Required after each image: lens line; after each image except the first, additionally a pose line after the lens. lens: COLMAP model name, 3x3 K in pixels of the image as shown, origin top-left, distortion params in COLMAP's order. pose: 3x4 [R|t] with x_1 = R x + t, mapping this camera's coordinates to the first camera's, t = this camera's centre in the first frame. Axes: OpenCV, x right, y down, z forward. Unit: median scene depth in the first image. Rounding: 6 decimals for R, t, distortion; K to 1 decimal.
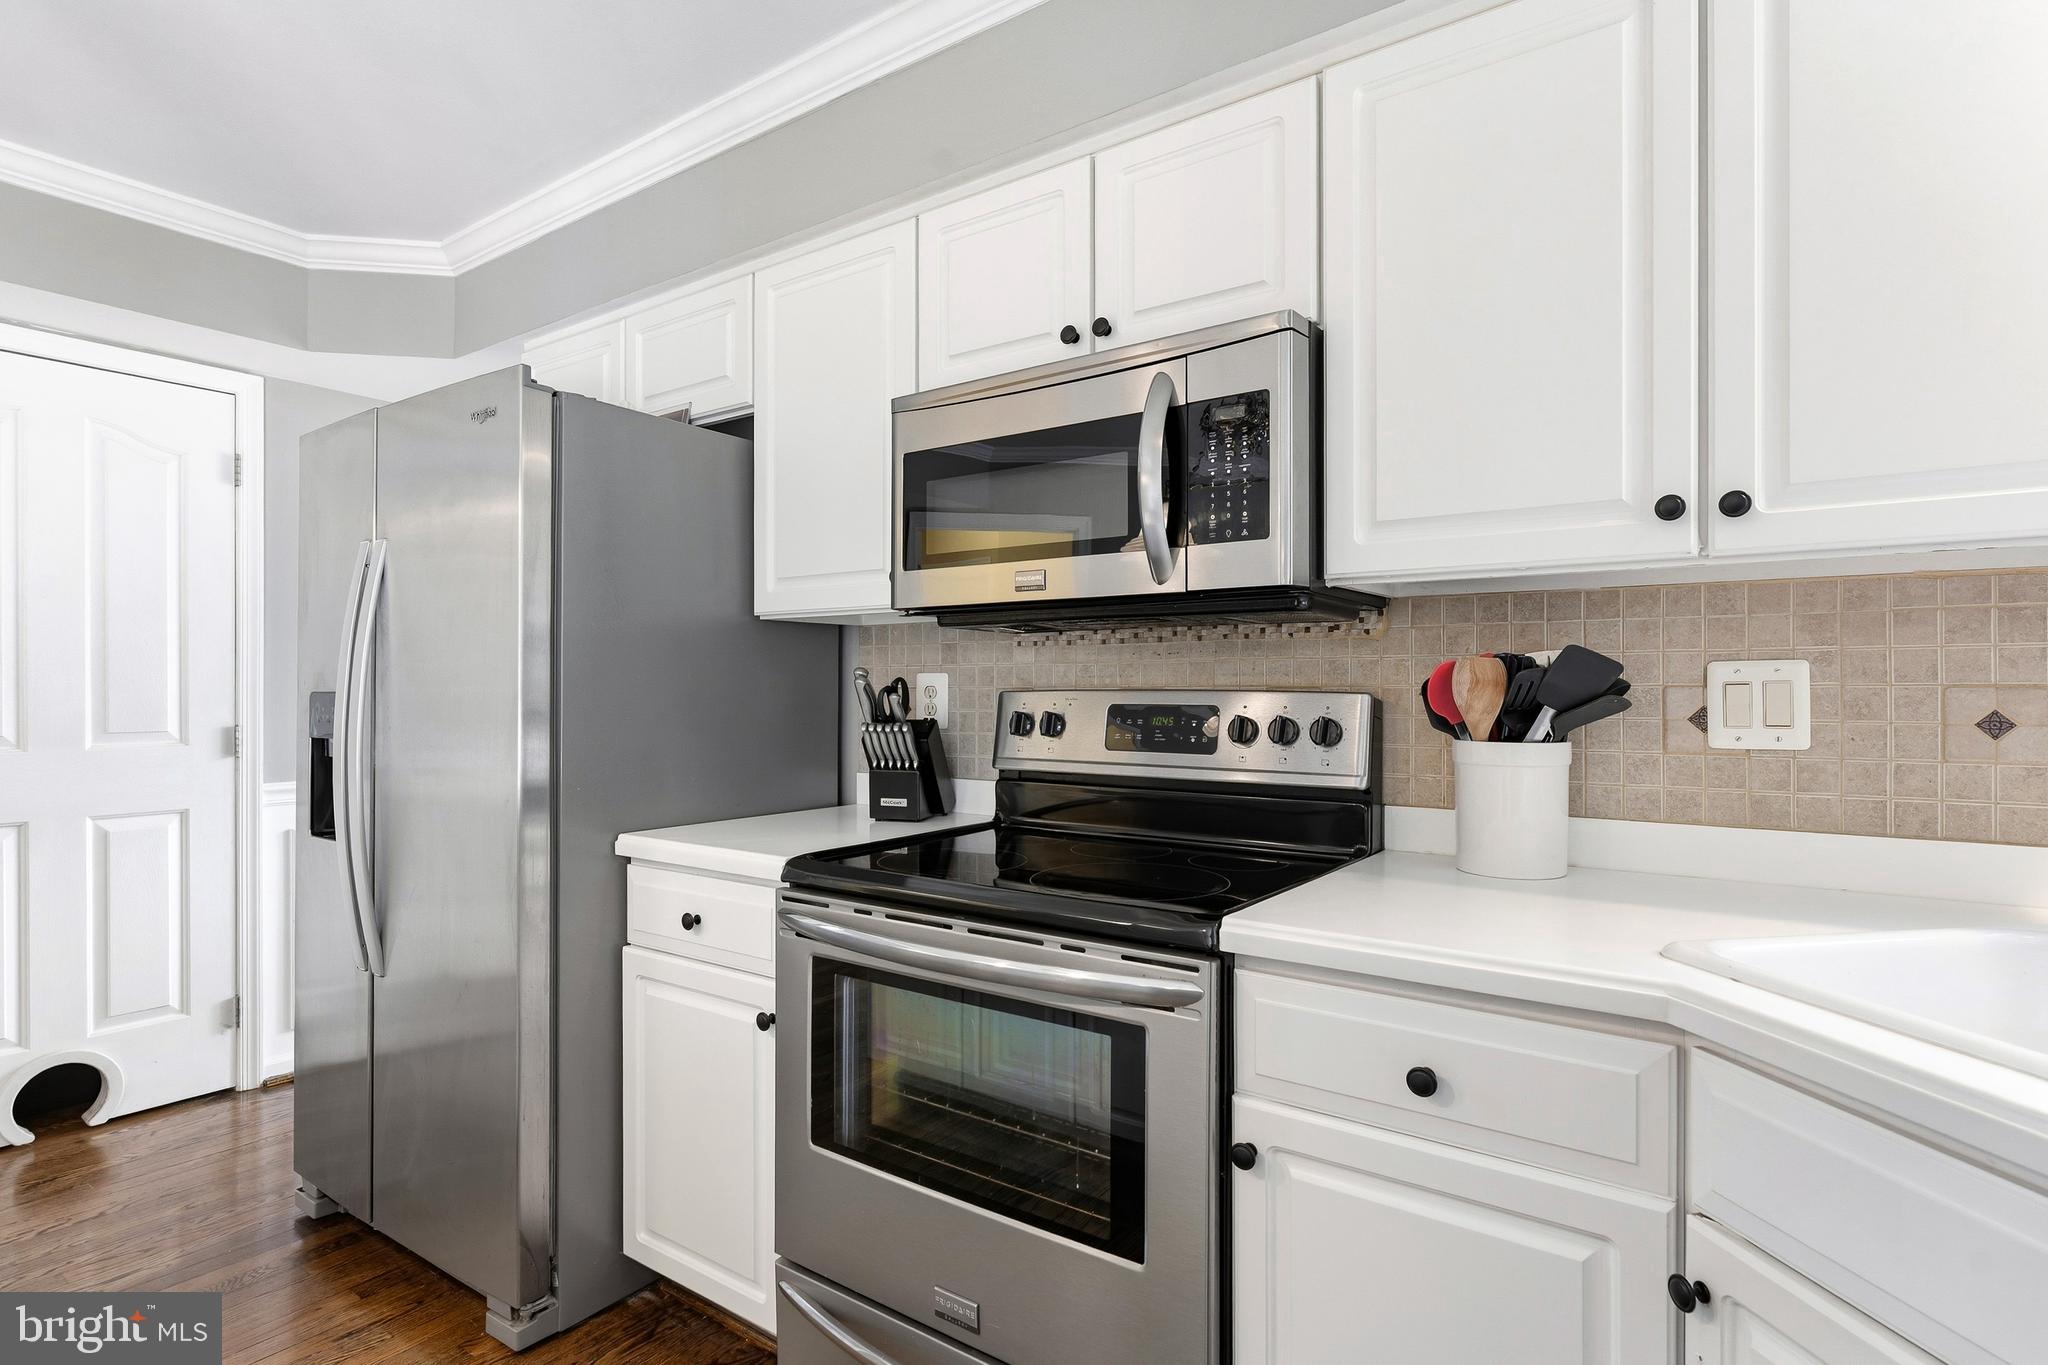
lens RADIAL K [[1012.1, 0, 1022.1], [0, 1012.1, 686.8], [0, 0, 1]] dist [-0.000736, -0.000971]
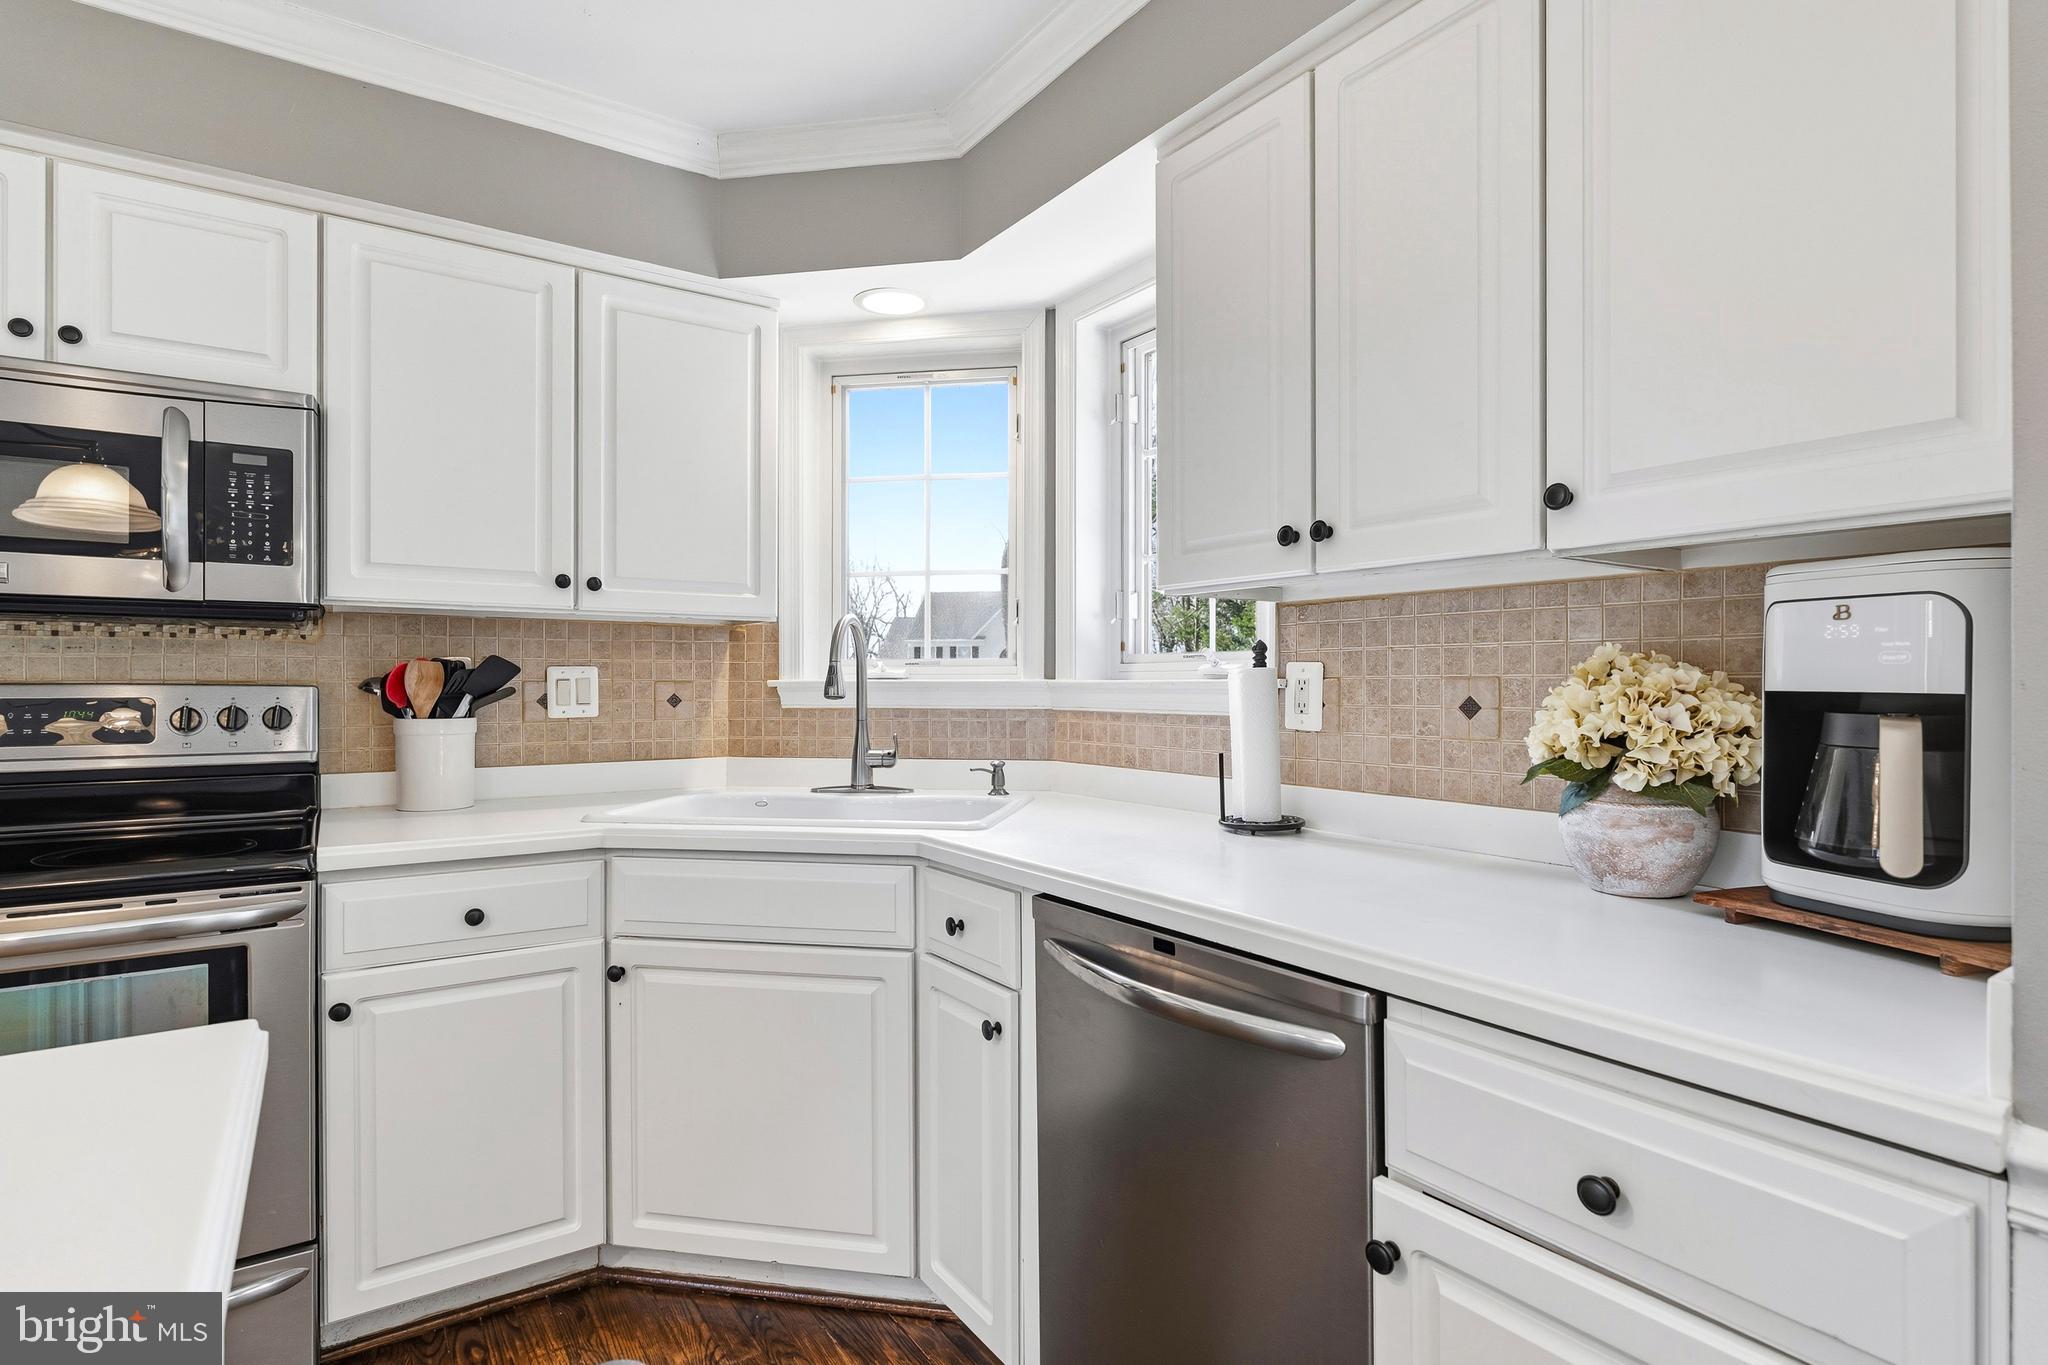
lens RADIAL K [[1012.1, 0, 1021.6], [0, 1012.1, 682.3], [0, 0, 1]] dist [-0.000736, -0.000971]
pose [[0.337545, 0.000856, 0.941309, -0.637620], [-0.001347, 0.999999, -0.000426, 0.000792], [-0.941308, -0.001124, 0.337546, -0.303180]]
